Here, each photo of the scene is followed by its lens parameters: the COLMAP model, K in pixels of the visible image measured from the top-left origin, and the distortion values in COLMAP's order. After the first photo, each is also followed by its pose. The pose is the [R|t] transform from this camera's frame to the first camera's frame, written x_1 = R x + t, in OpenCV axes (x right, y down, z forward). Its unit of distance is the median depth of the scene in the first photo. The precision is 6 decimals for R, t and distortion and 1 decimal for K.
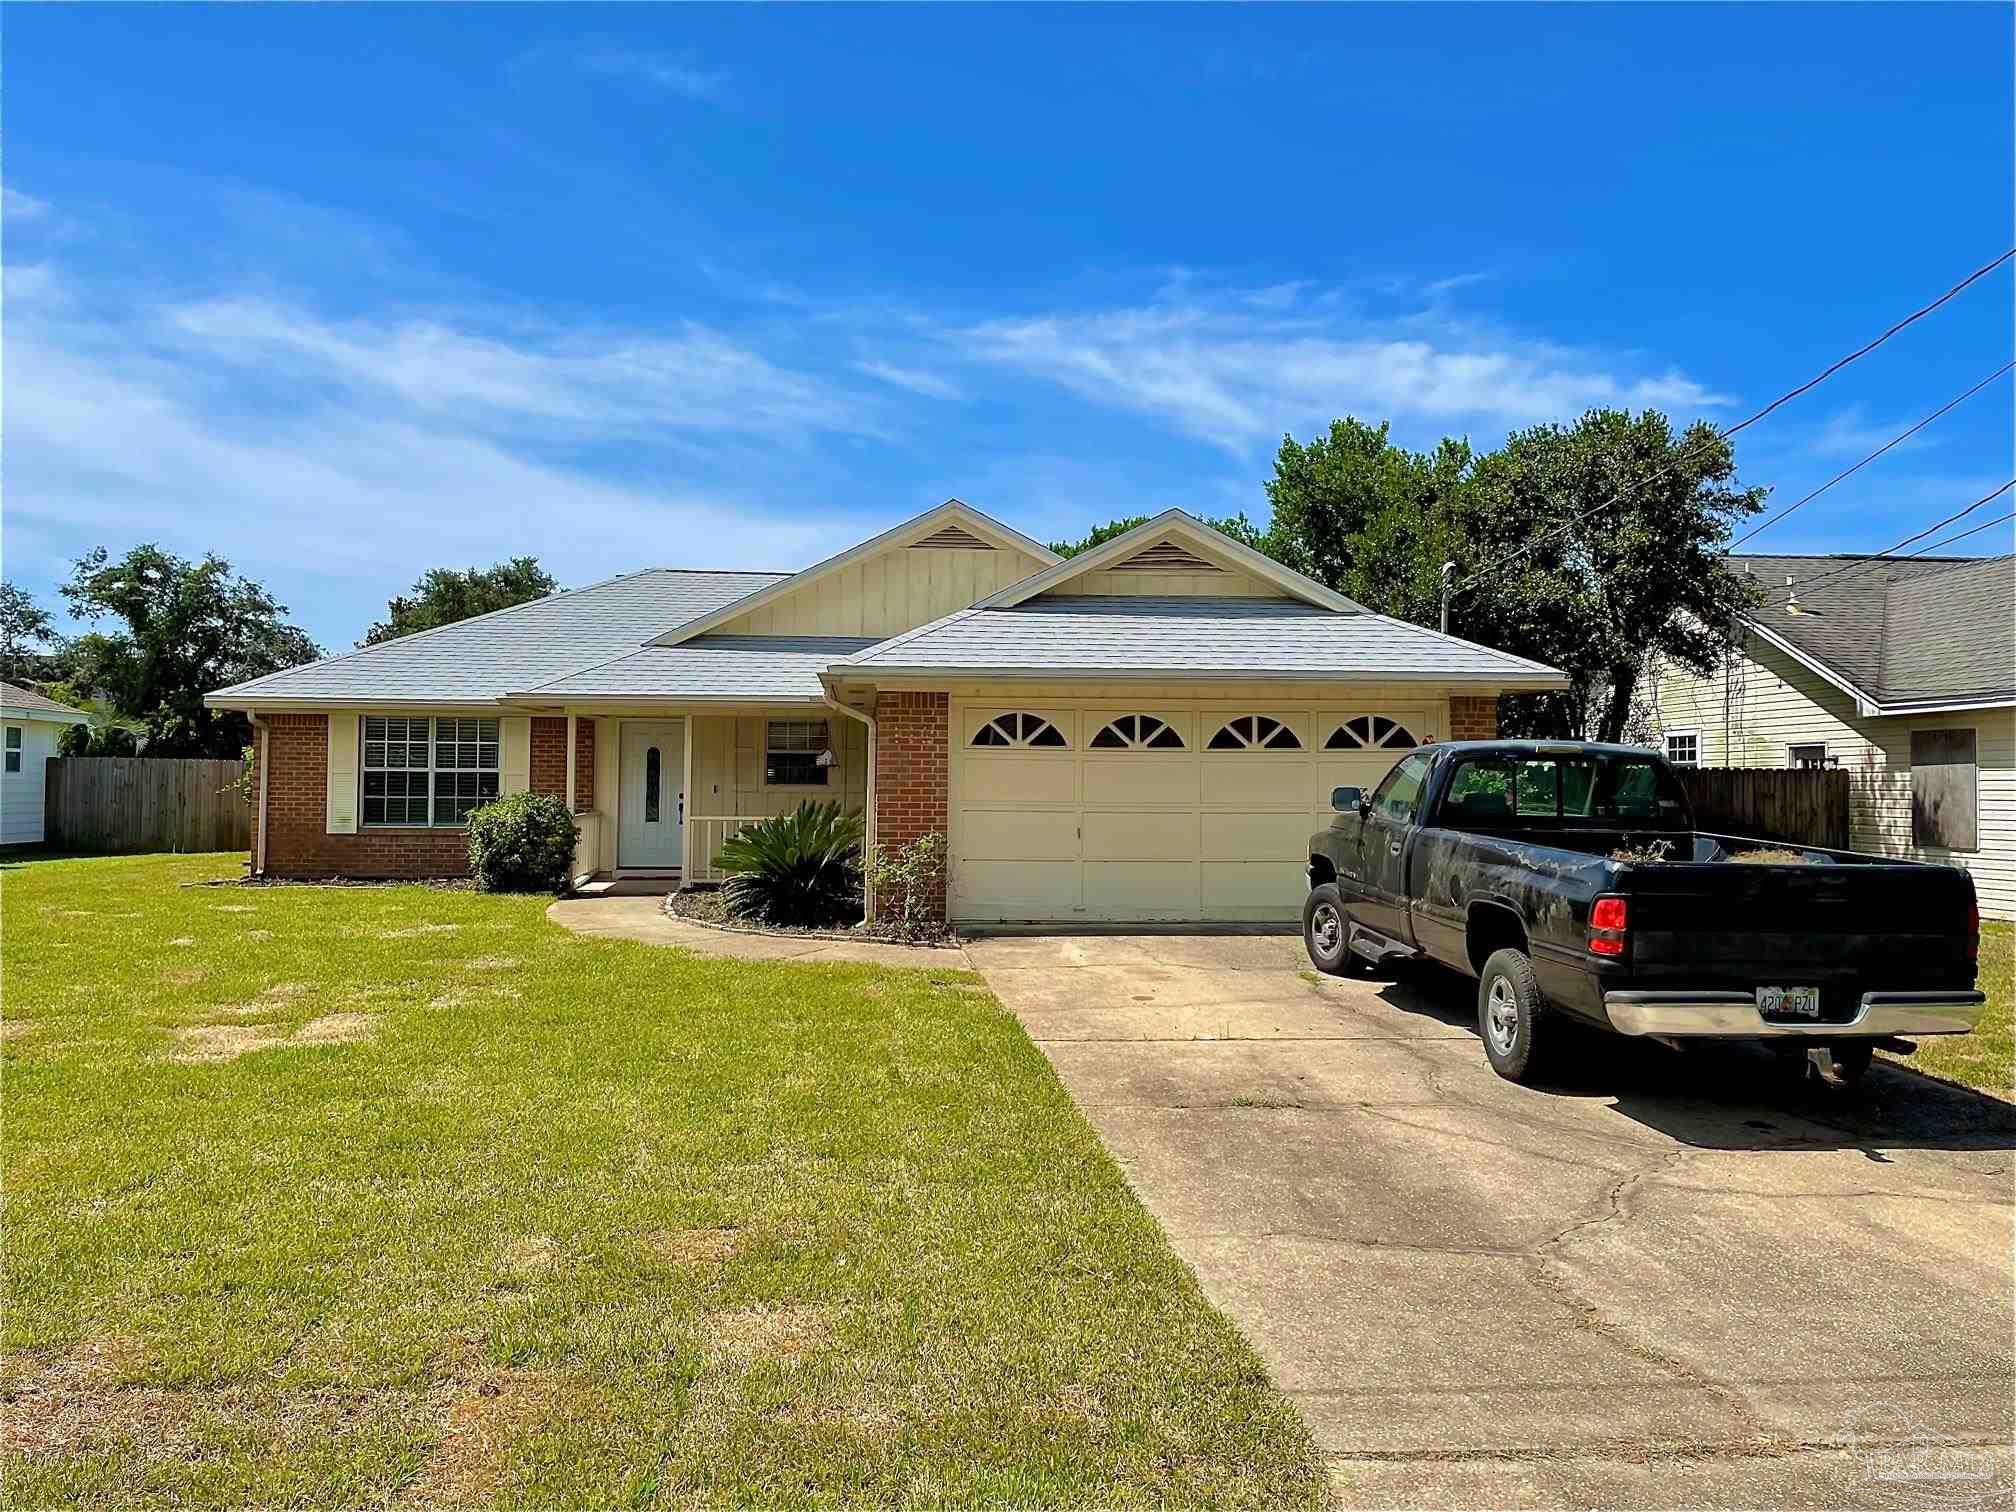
lens RADIAL K [[1541.1, 0, 1004.7], [0, 1541.1, 759.2], [0, 0, 1]] dist [0.046643, -0.047180]
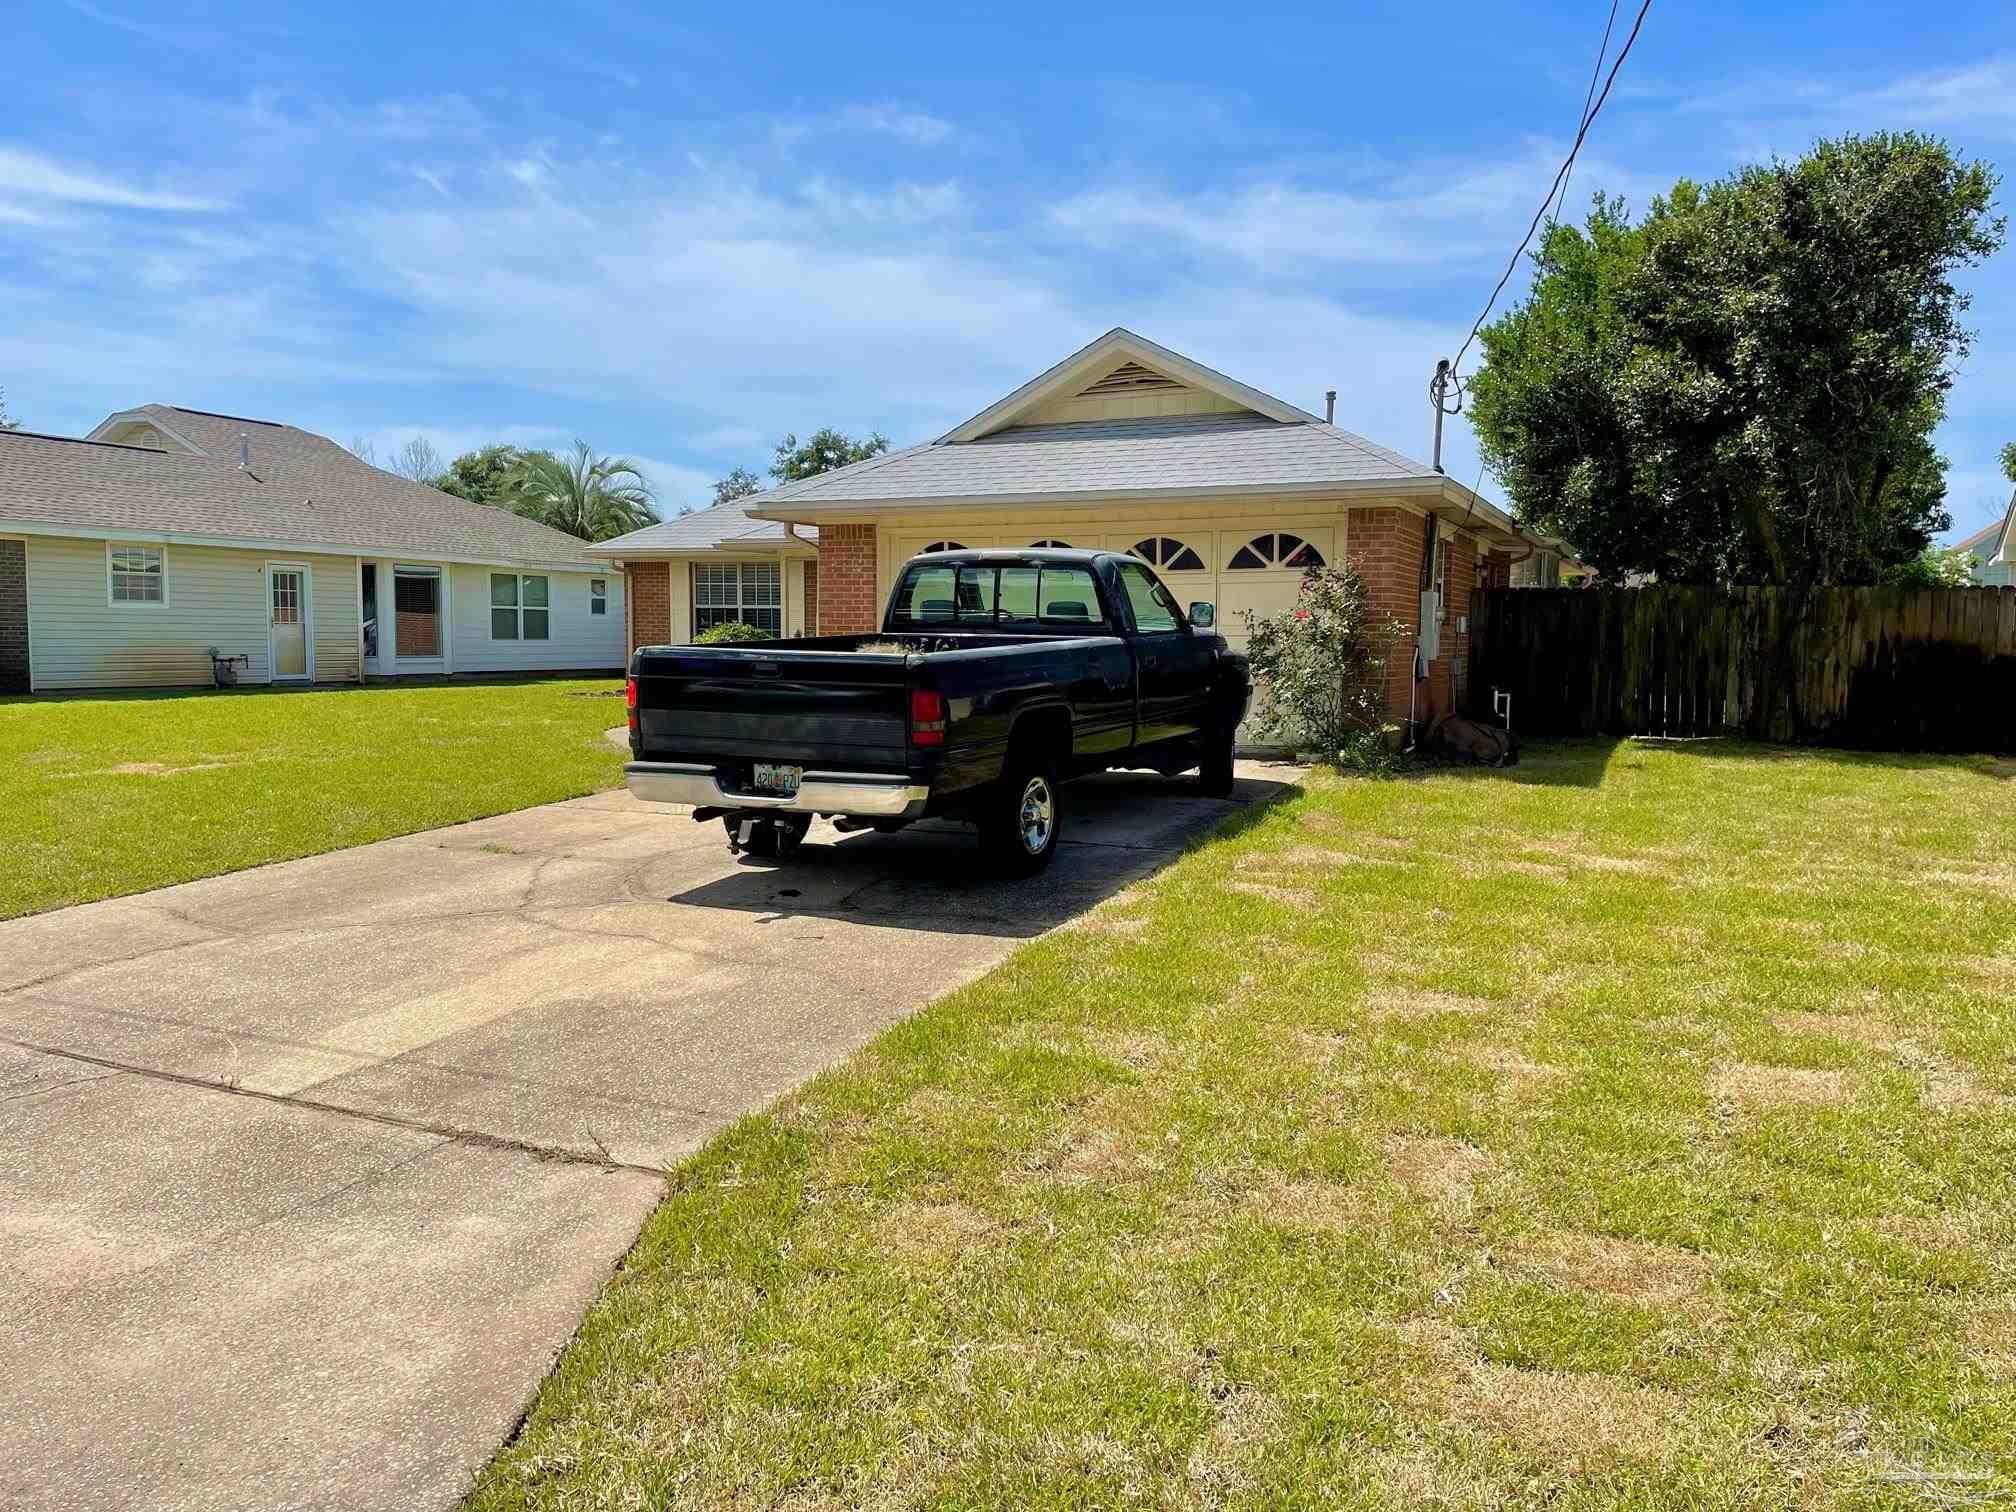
lens RADIAL K [[1541.1, 0, 1013.4], [0, 1541.1, 793.4], [0, 0, 1]] dist [0.046643, -0.047180]
pose [[0.858217, 0.052636, -0.510581, 0.196634], [0.006169, 0.993599, 0.112799, 0.007754], [0.513250, -0.099956, 0.852399, 0.029095]]
